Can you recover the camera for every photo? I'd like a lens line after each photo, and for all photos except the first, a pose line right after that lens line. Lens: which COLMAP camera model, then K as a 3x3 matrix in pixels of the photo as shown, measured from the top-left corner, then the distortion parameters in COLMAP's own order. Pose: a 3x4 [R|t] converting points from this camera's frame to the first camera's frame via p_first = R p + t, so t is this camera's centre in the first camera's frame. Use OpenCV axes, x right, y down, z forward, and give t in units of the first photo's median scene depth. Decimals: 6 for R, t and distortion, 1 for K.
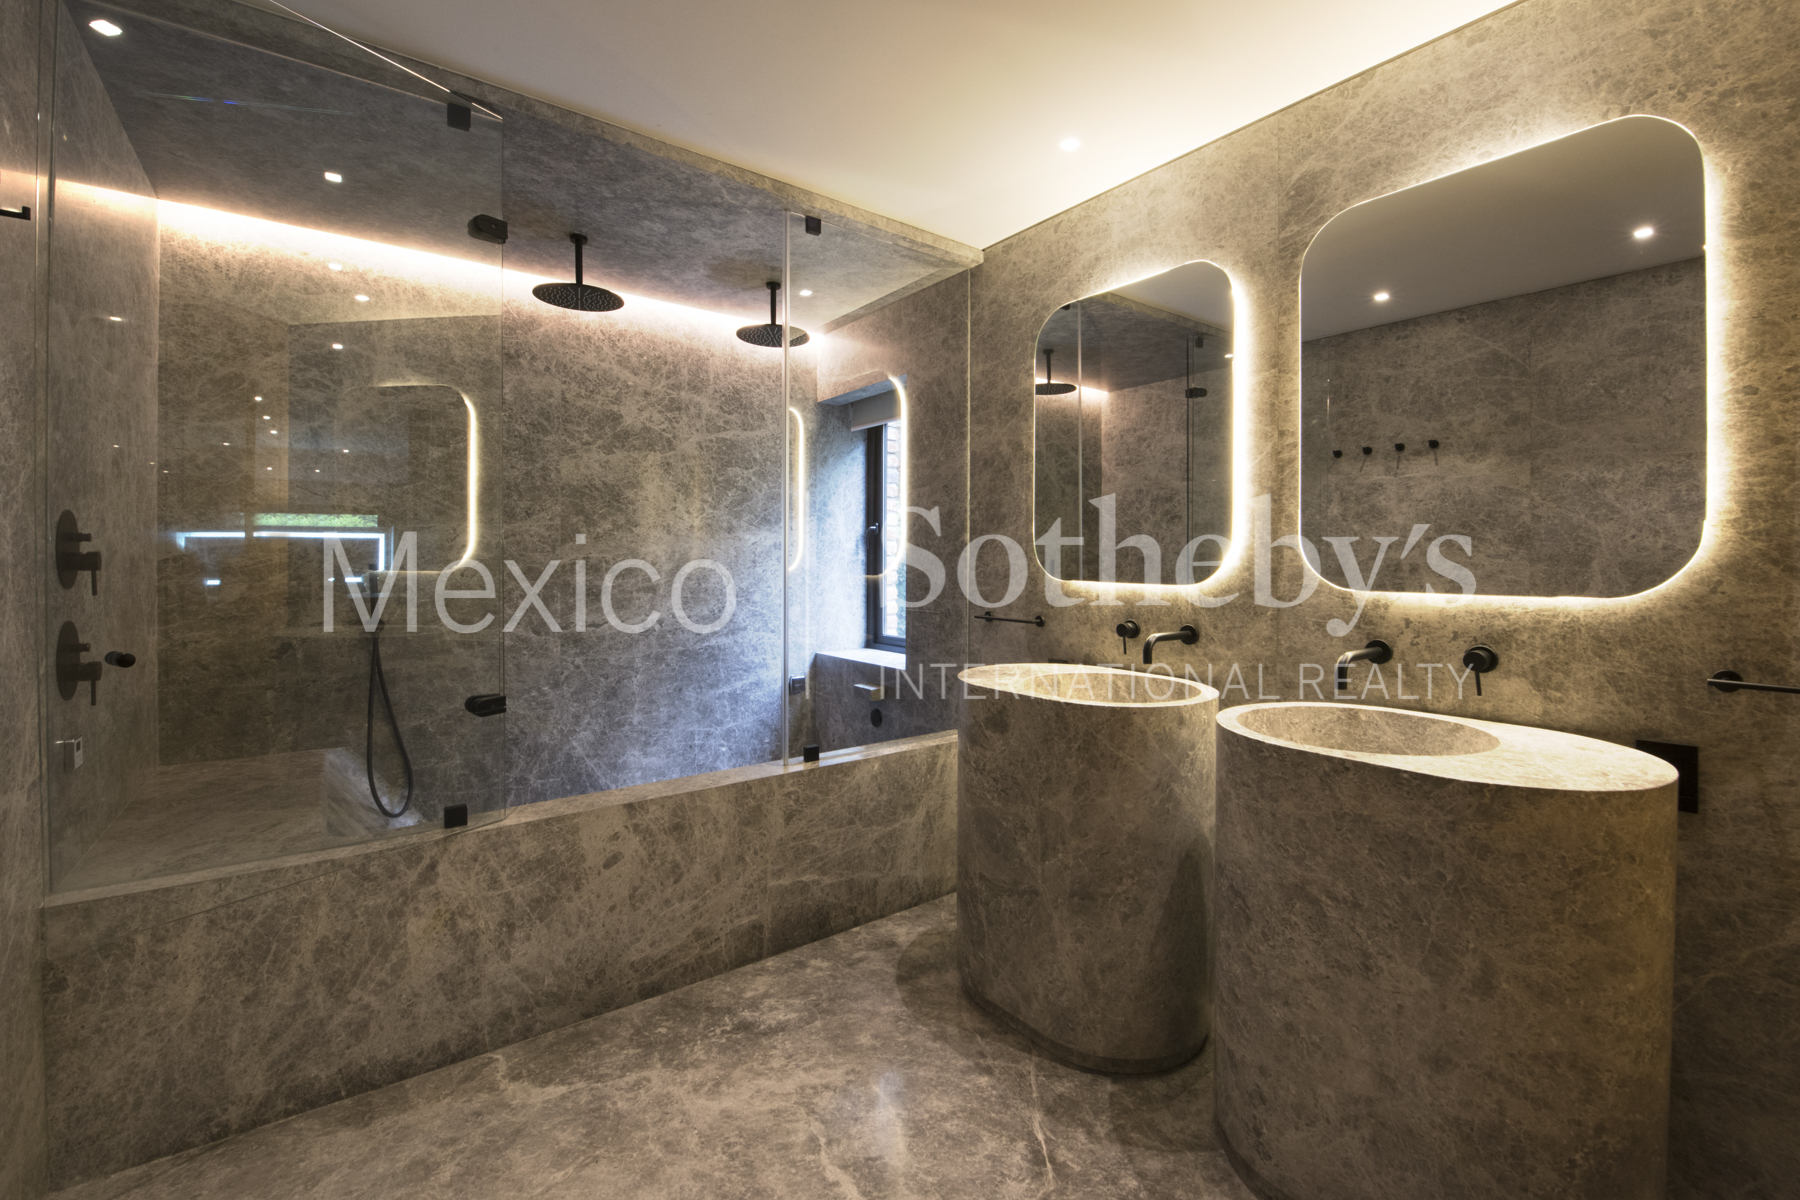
lens RADIAL K [[761.6, 0, 904.3], [0, 761.6, 540.1], [0, 0, 1]] dist [0.000830, -0.010611]
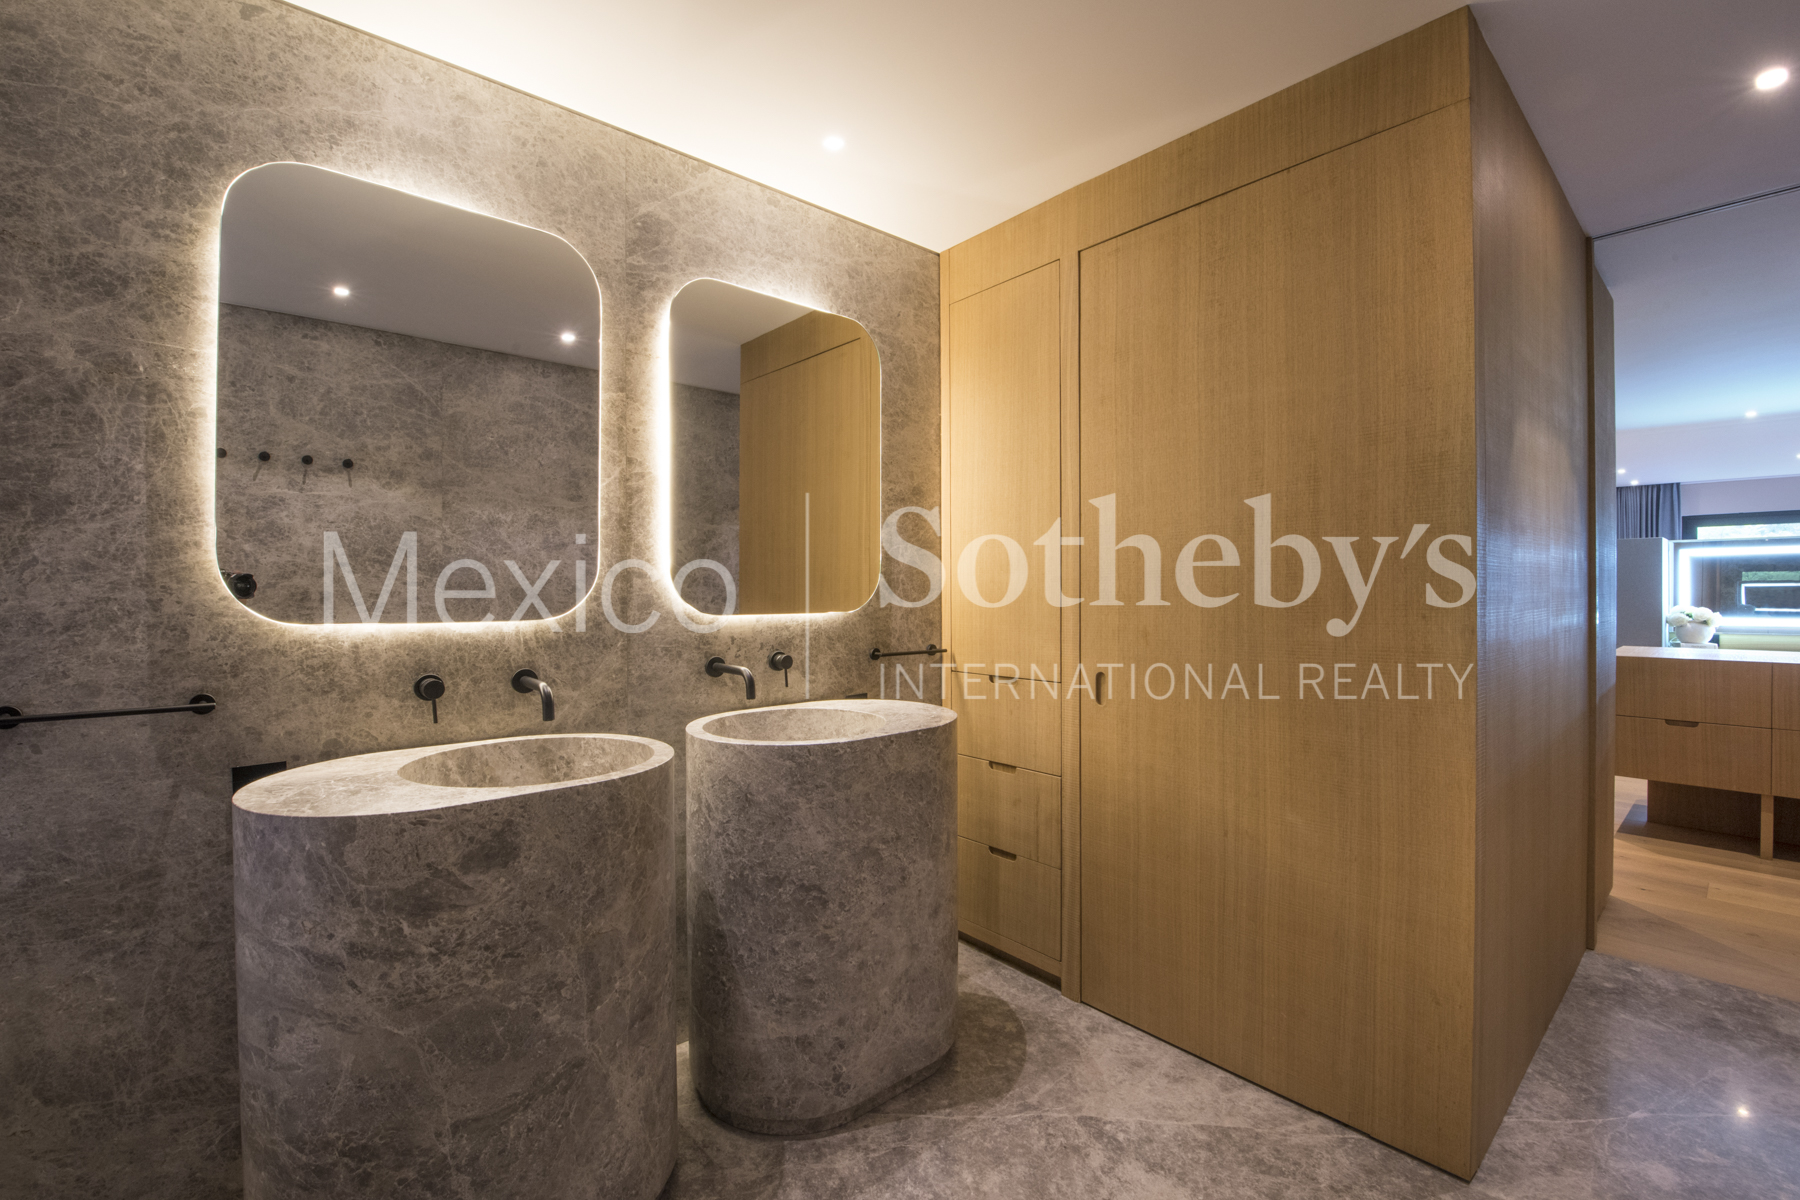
lens RADIAL K [[757.0, 0, 891.4], [0, 757.0, 580.5], [0, 0, 1]] dist [-0.023767, -0.000047]
pose [[-0.058896, 0.004241, 0.998255, -0.317033], [-0.026086, 0.999643, -0.005786, 0.007372], [-0.997923, -0.026381, -0.058764, 0.453077]]
